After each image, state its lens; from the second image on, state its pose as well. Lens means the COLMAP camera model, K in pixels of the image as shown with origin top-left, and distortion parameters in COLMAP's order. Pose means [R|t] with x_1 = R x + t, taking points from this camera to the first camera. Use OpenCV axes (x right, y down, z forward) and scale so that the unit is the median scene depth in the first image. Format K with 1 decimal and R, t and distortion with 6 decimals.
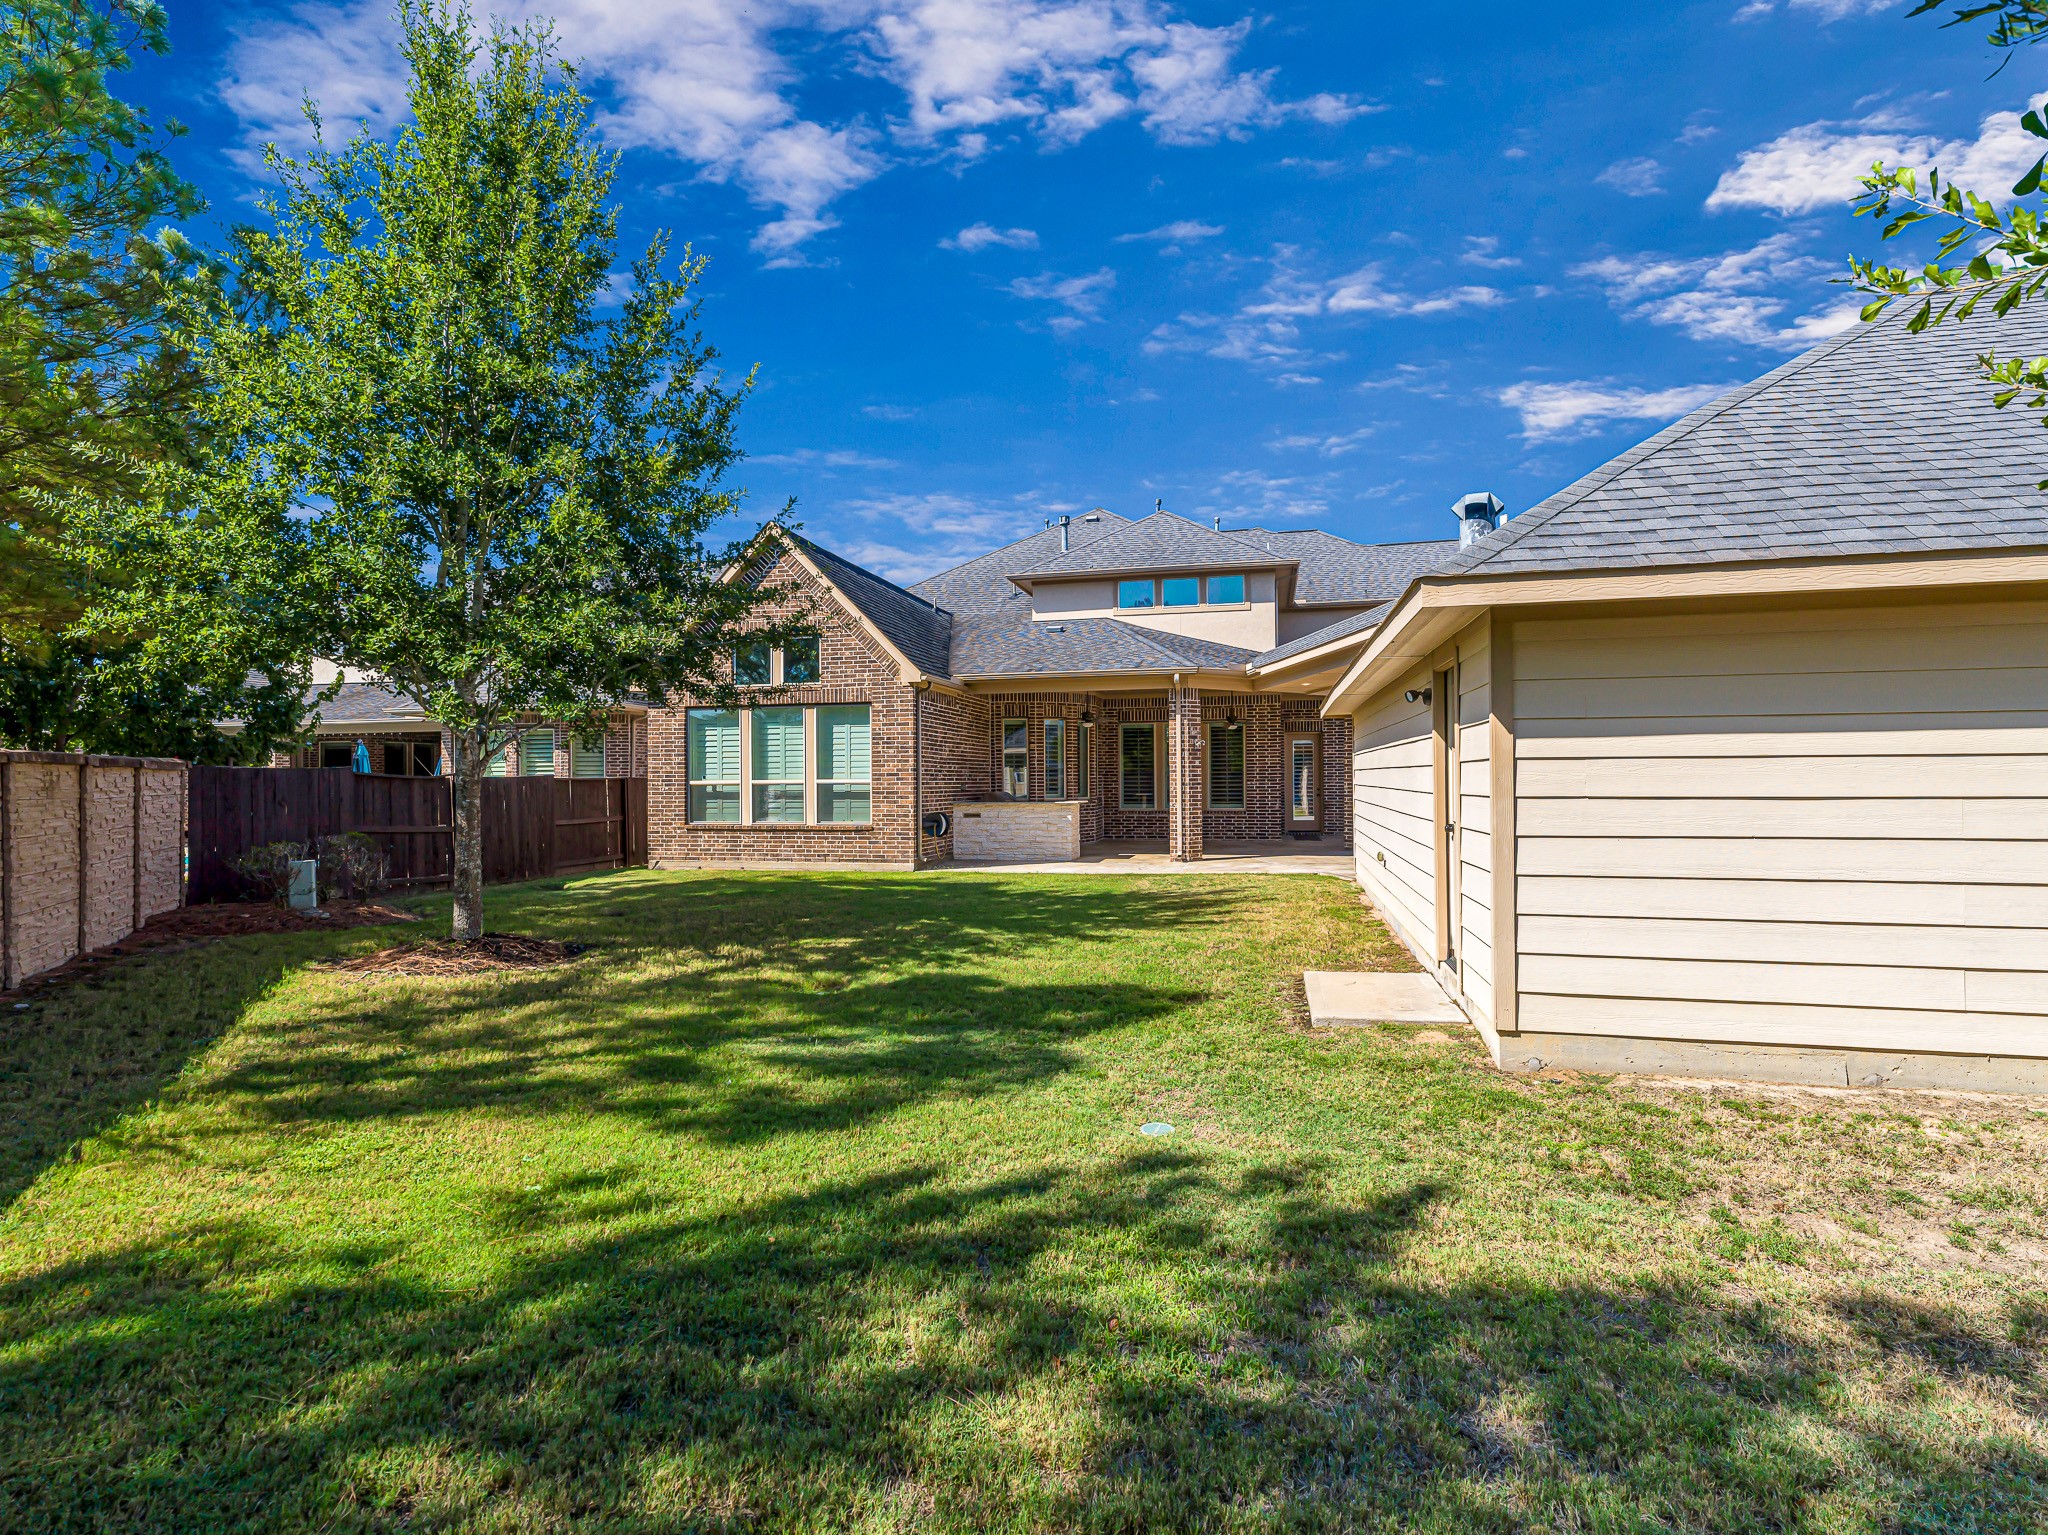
lens RADIAL K [[1025.0, 0, 1027.8], [0, 1025.0, 772.2], [0, 0, 1]] dist [-0.000507, 0.000216]
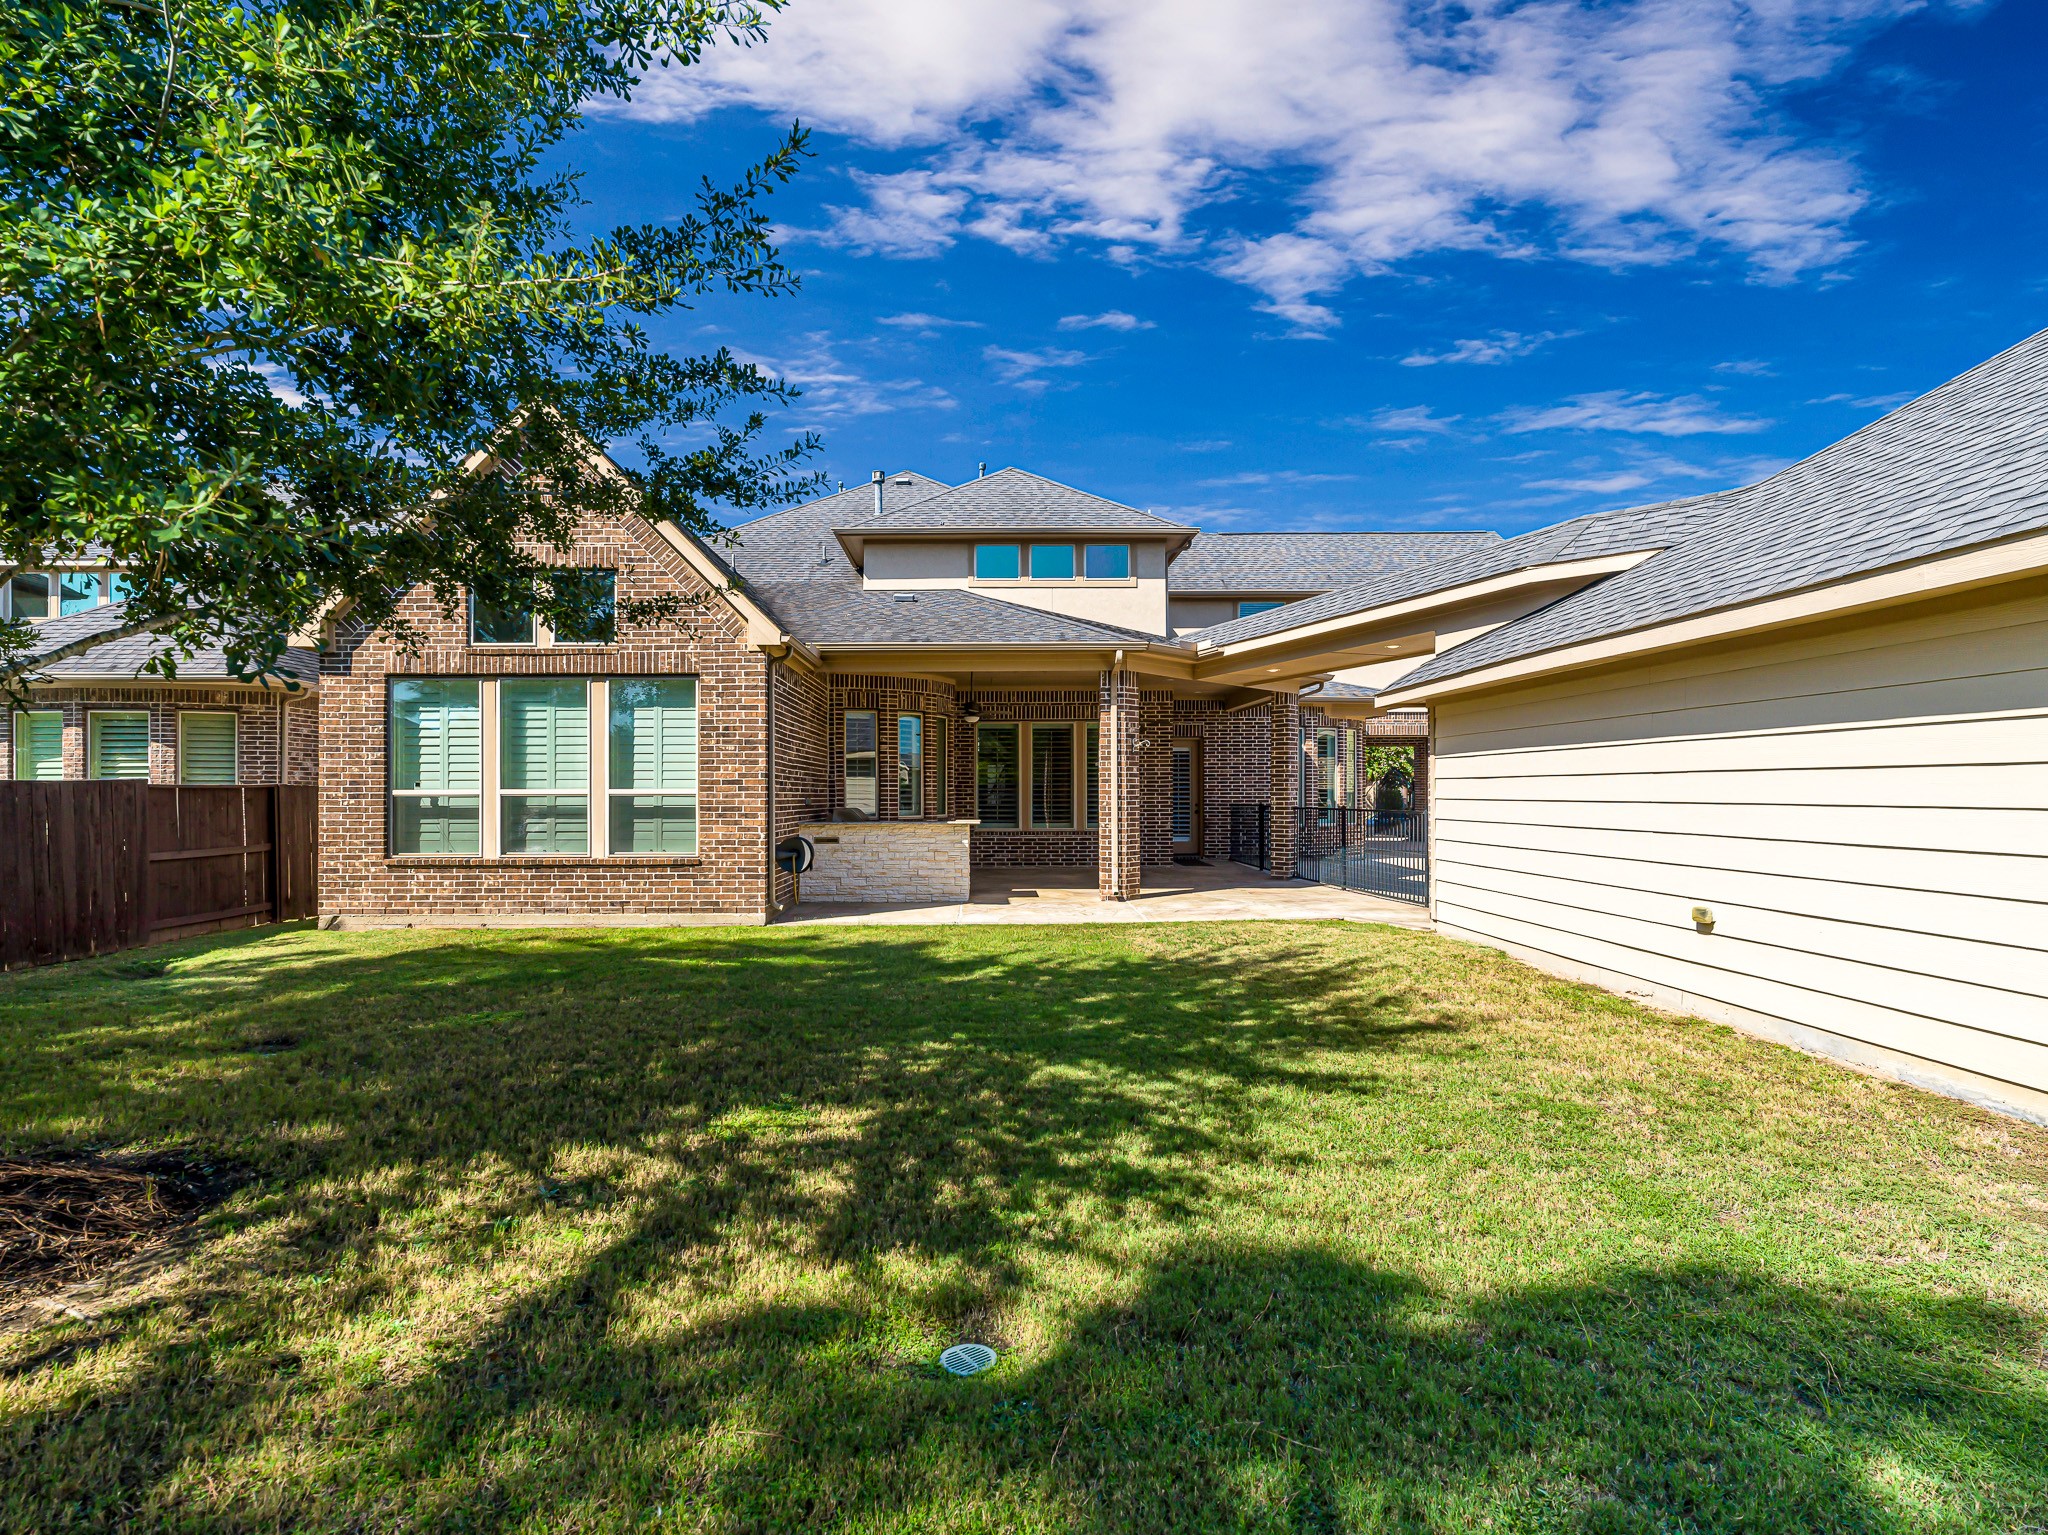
lens RADIAL K [[1025.0, 0, 976.8], [0, 1025.0, 779.6], [0, 0, 1]] dist [-0.000507, 0.000216]
pose [[0.970218, 0.007849, 0.242105, -0.132158], [-0.006062, 0.999949, -0.008126, 0.004977], [-0.242156, 0.006416, 0.970216, 0.291693]]
